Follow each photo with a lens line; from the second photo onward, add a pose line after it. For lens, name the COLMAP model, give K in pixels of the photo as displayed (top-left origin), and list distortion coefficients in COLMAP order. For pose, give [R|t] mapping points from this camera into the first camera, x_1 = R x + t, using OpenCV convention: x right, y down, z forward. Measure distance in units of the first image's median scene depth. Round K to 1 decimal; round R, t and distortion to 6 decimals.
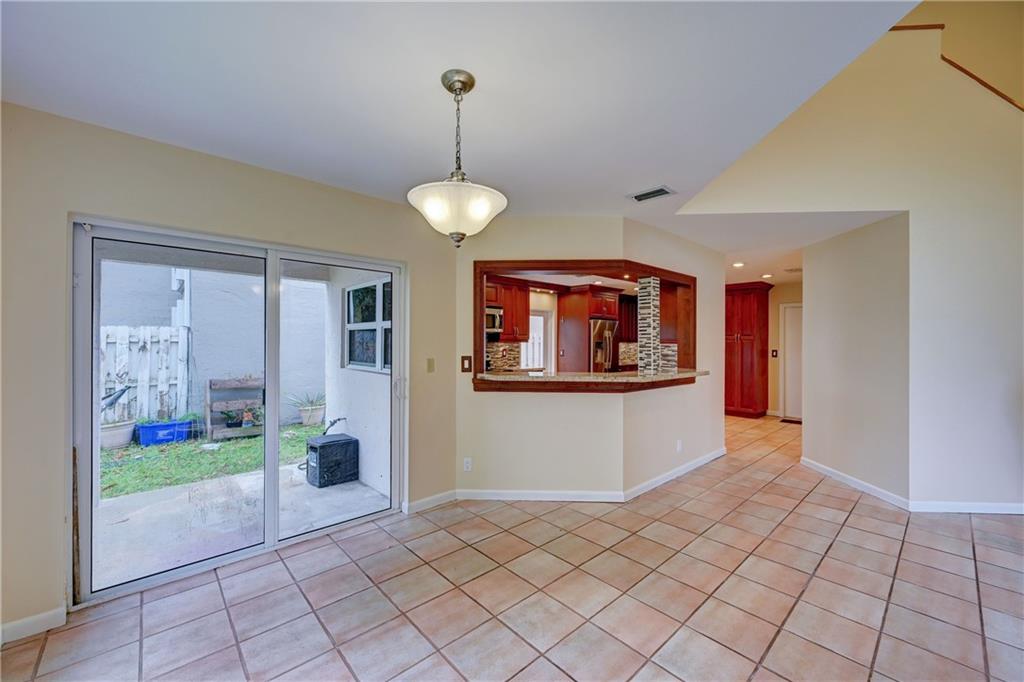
lens RADIAL K [[405.9, 0, 508.7], [0, 405.9, 341.7], [0, 0, 1]] dist [0.001620, 0.000321]
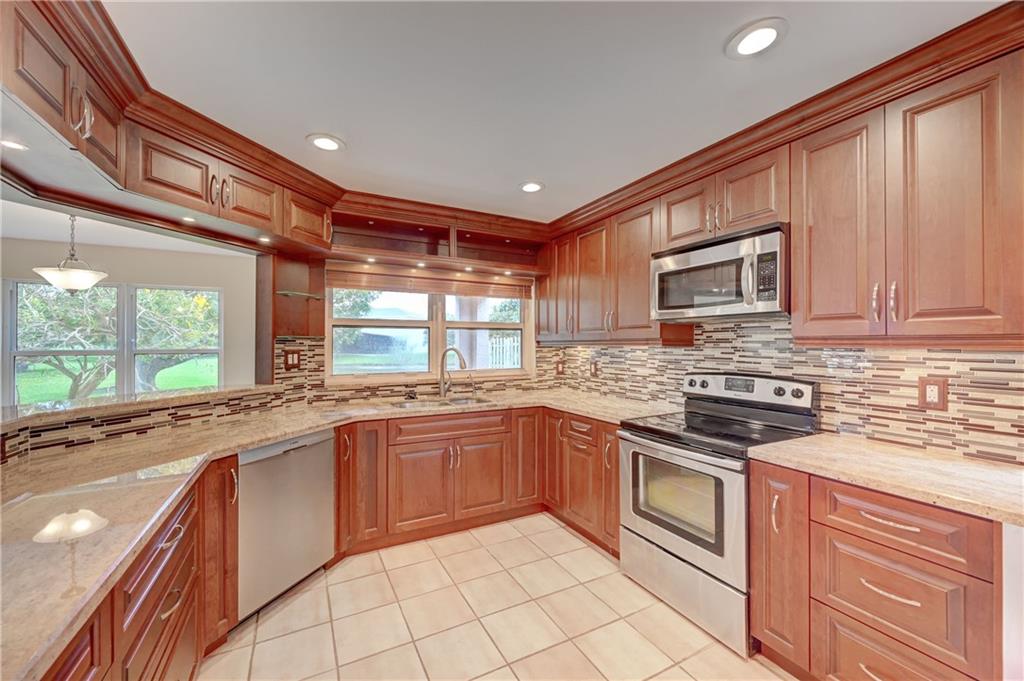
lens RADIAL K [[404.5, 0, 510.2], [0, 404.5, 341.3], [0, 0, 1]] dist [-0.001448, 0.000737]
pose [[-0.253920, -0.006889, -0.967201, 0.298689], [-0.001127, 0.999976, -0.006826, -0.000462], [0.967225, -0.000643, -0.253922, 0.870786]]
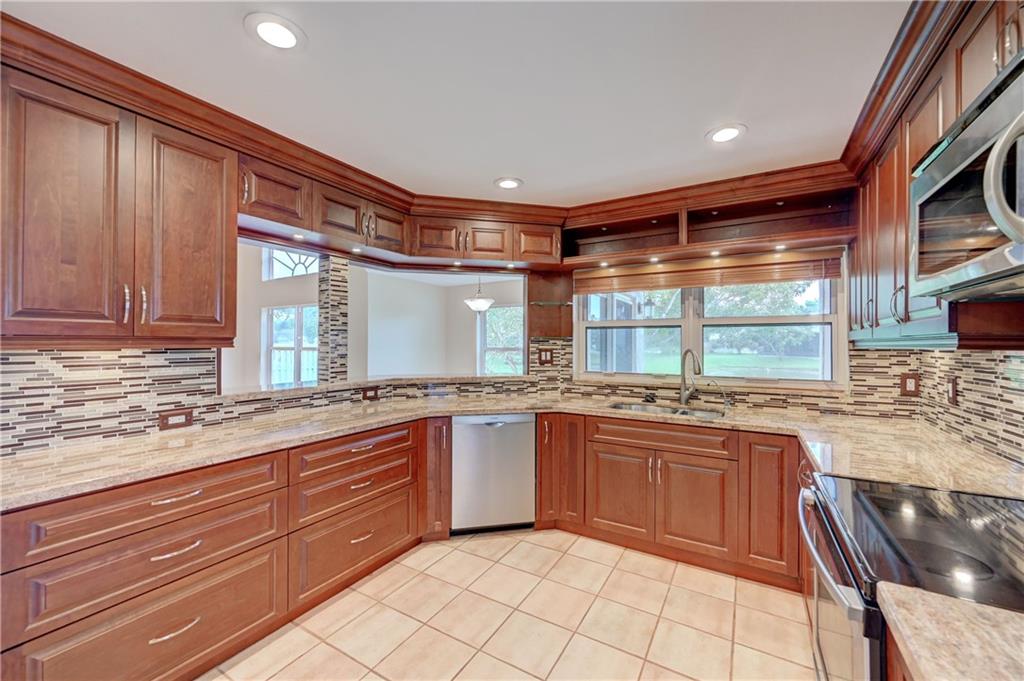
lens RADIAL K [[404.5, 0, 508.4], [0, 404.5, 340.3], [0, 0, 1]] dist [-0.001448, 0.000737]
pose [[-0.958018, -0.007150, -0.286619, 0.142522], [-0.005255, 0.999959, -0.007380, -0.000594], [0.286660, -0.005564, -0.958016, 1.031691]]
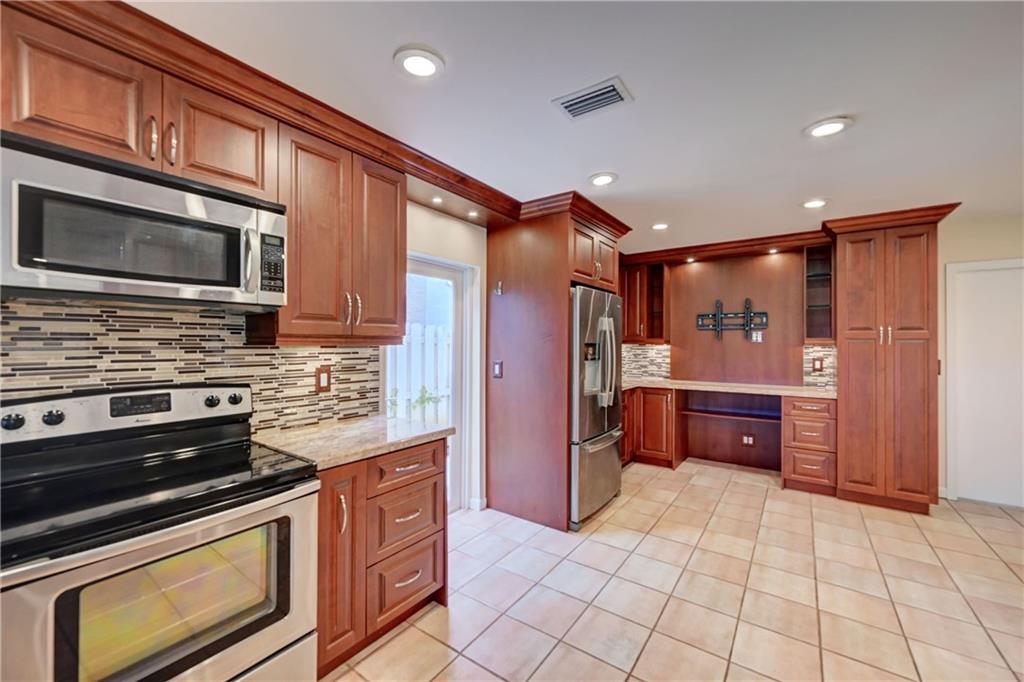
lens RADIAL K [[405.9, 0, 509.1], [0, 405.9, 339.9], [0, 0, 1]] dist [0.001620, 0.000321]
pose [[0.978539, 0.001806, 0.206055, 0.068510], [-0.001158, 0.999994, -0.003268, -0.001497], [-0.206059, 0.002959, 0.978535, 0.706177]]
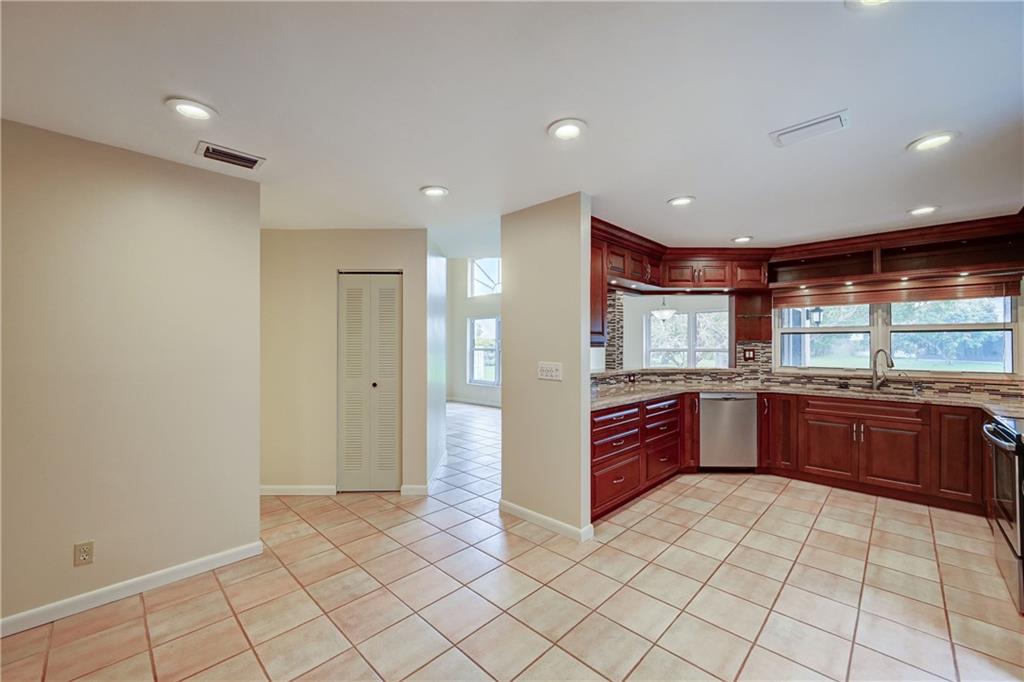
lens RADIAL K [[405.9, 0, 510.5], [0, 405.9, 343.2], [0, 0, 1]] dist [0.001620, 0.000321]
pose [[-0.998175, -0.004272, -0.060241, 0.409980], [-0.003983, 0.999980, -0.004914, 0.001054], [0.060261, -0.004665, -0.998172, 1.233061]]
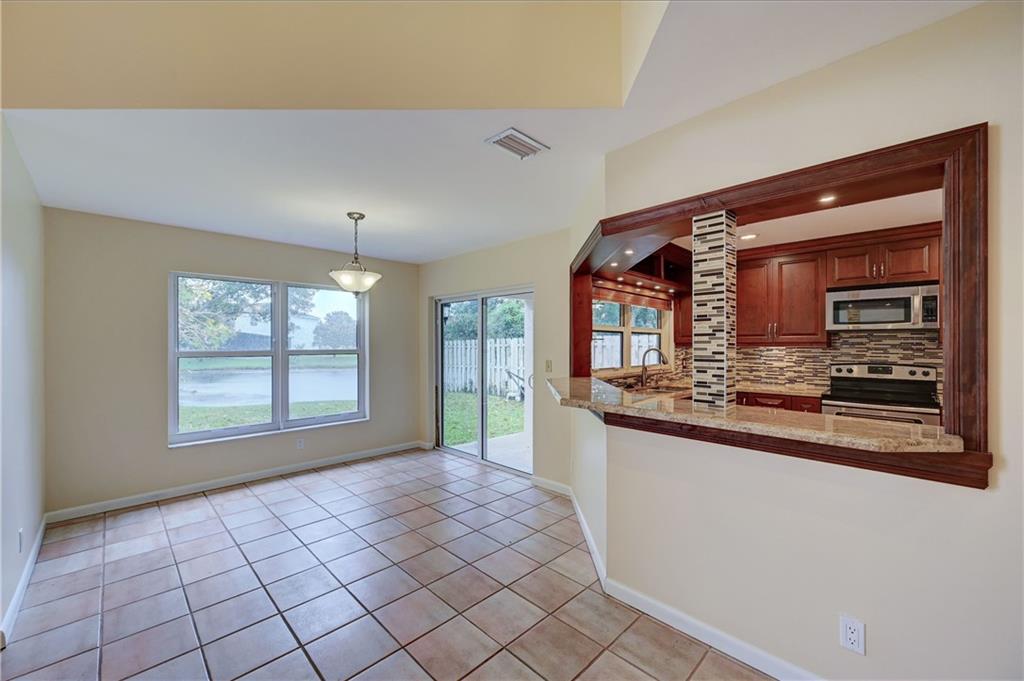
lens RADIAL K [[404.5, 0, 510.2], [0, 404.5, 341.8], [0, 0, 1]] dist [-0.001448, 0.000737]
pose [[0.043954, -0.008025, -0.999001, 0.470992], [-0.003404, 0.999961, -0.008183, 0.000253], [0.999028, 0.003760, 0.043925, 0.416122]]
